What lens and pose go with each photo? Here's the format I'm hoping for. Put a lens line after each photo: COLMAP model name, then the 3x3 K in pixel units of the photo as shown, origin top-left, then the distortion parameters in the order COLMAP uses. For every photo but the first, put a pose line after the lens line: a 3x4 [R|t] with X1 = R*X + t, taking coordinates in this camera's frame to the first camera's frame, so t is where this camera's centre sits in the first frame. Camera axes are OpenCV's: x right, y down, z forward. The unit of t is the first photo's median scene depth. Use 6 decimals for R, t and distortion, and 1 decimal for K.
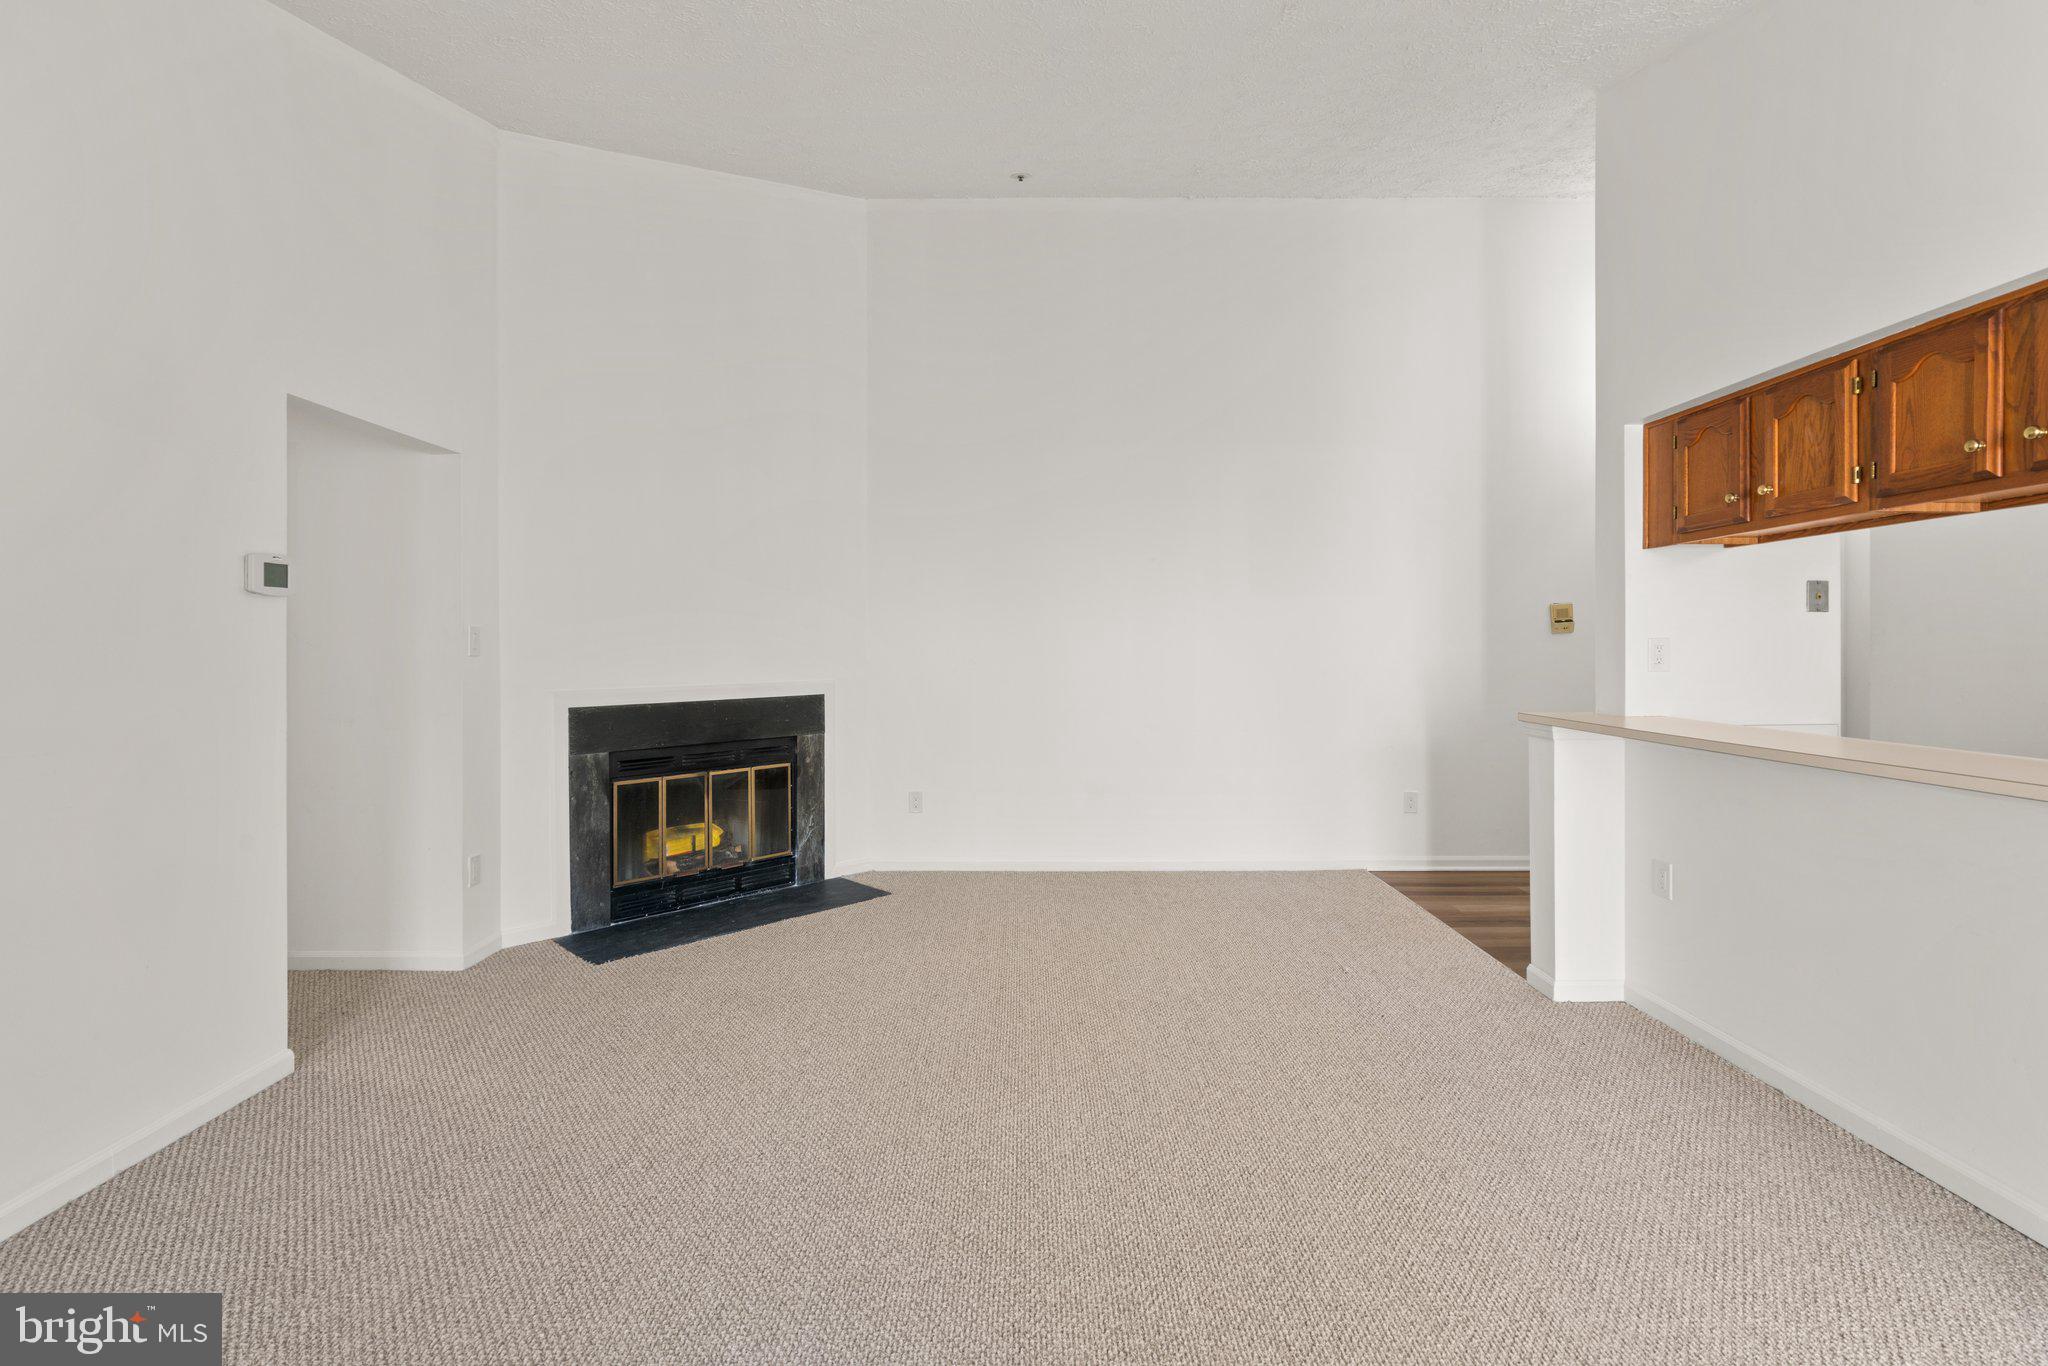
lens RADIAL K [[928.6, 0, 1015.7], [0, 928.6, 648.8], [0, 0, 1]] dist [-0.008097, 0.002536]
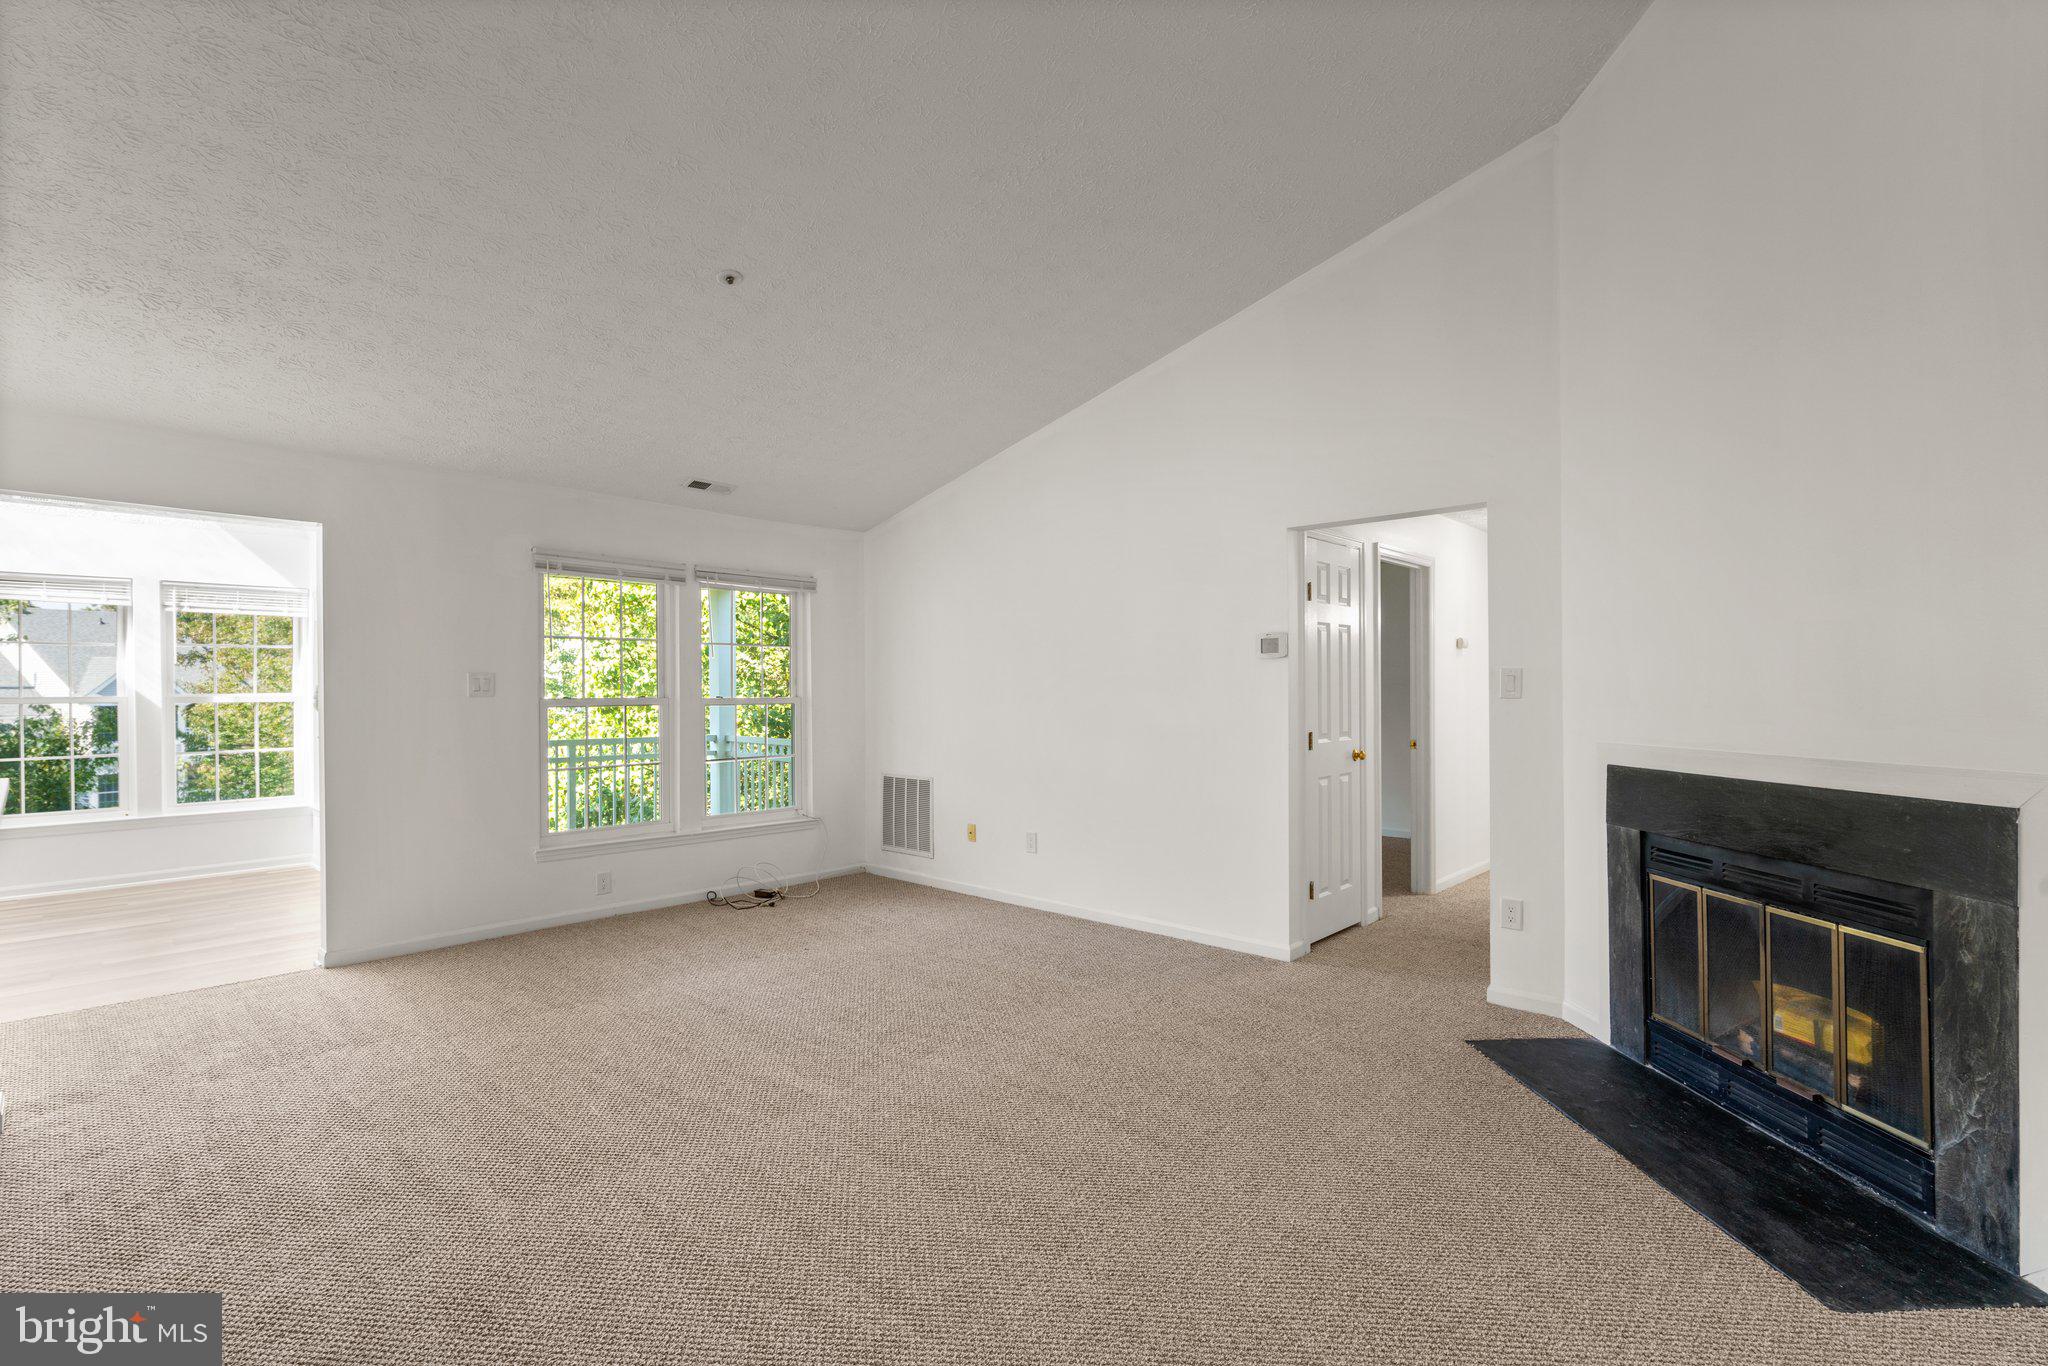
lens RADIAL K [[928.6, 0, 1011.5], [0, 928.6, 696.9], [0, 0, 1]] dist [-0.008097, 0.002536]
pose [[-0.684275, 0.011107, -0.729139, 0.438412], [0.004672, 0.999930, 0.010847, -0.005372], [0.729209, 0.004016, -0.684279, 1.128043]]
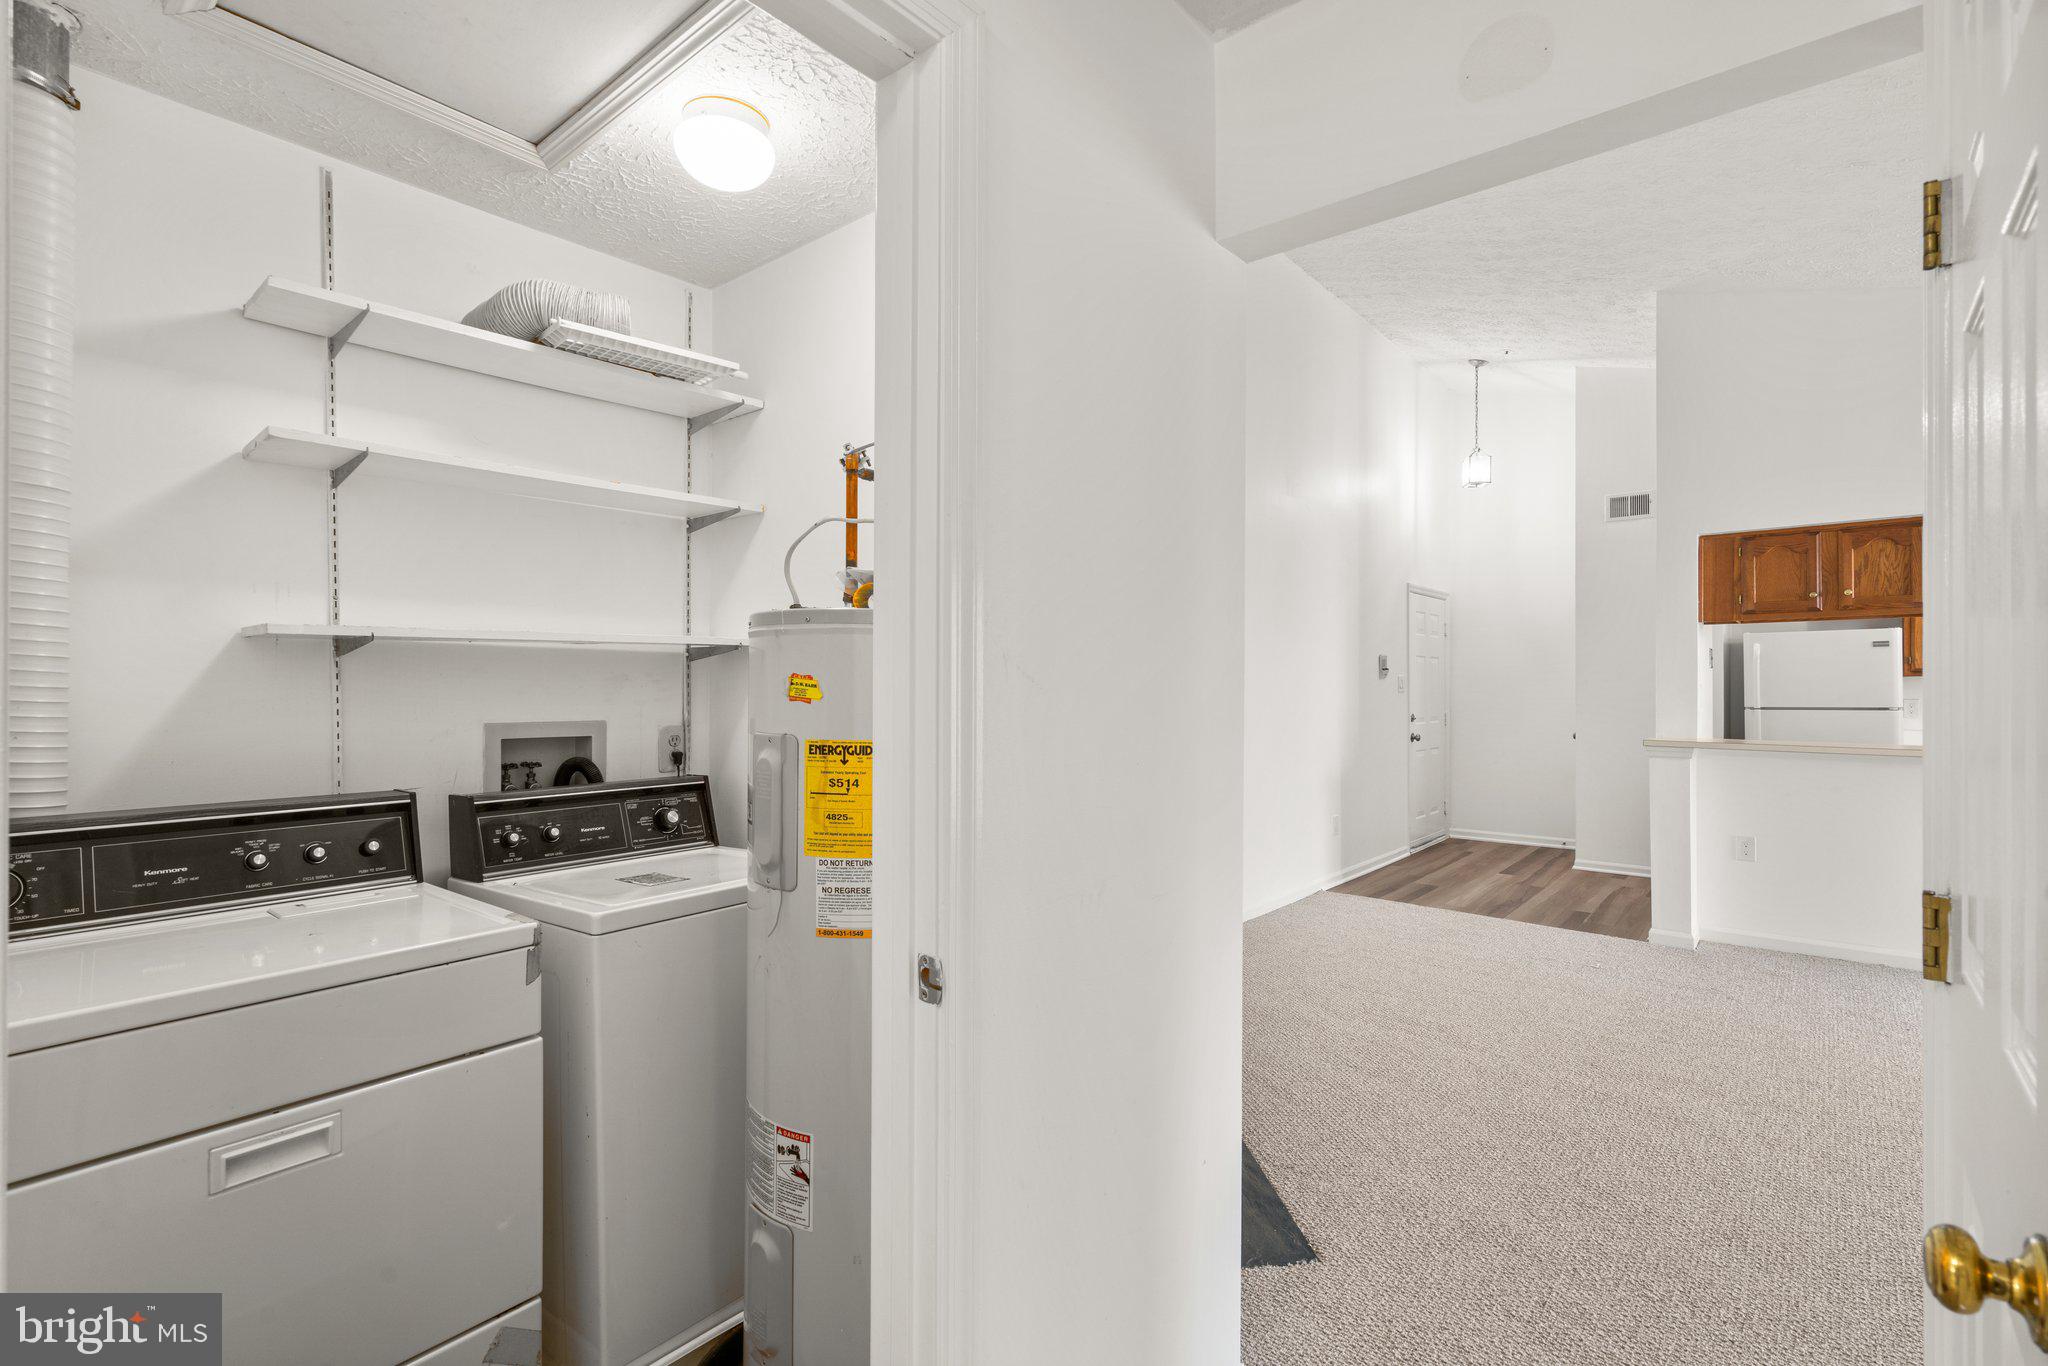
lens RADIAL K [[928.6, 0, 1014.2], [0, 928.6, 673.6], [0, 0, 1]] dist [-0.008097, 0.002536]
pose [[0.652637, 0.013409, 0.757552, -0.862844], [-0.001057, 0.999859, -0.016788, -0.001481], [-0.757670, 0.010156, 0.652559, 0.675662]]
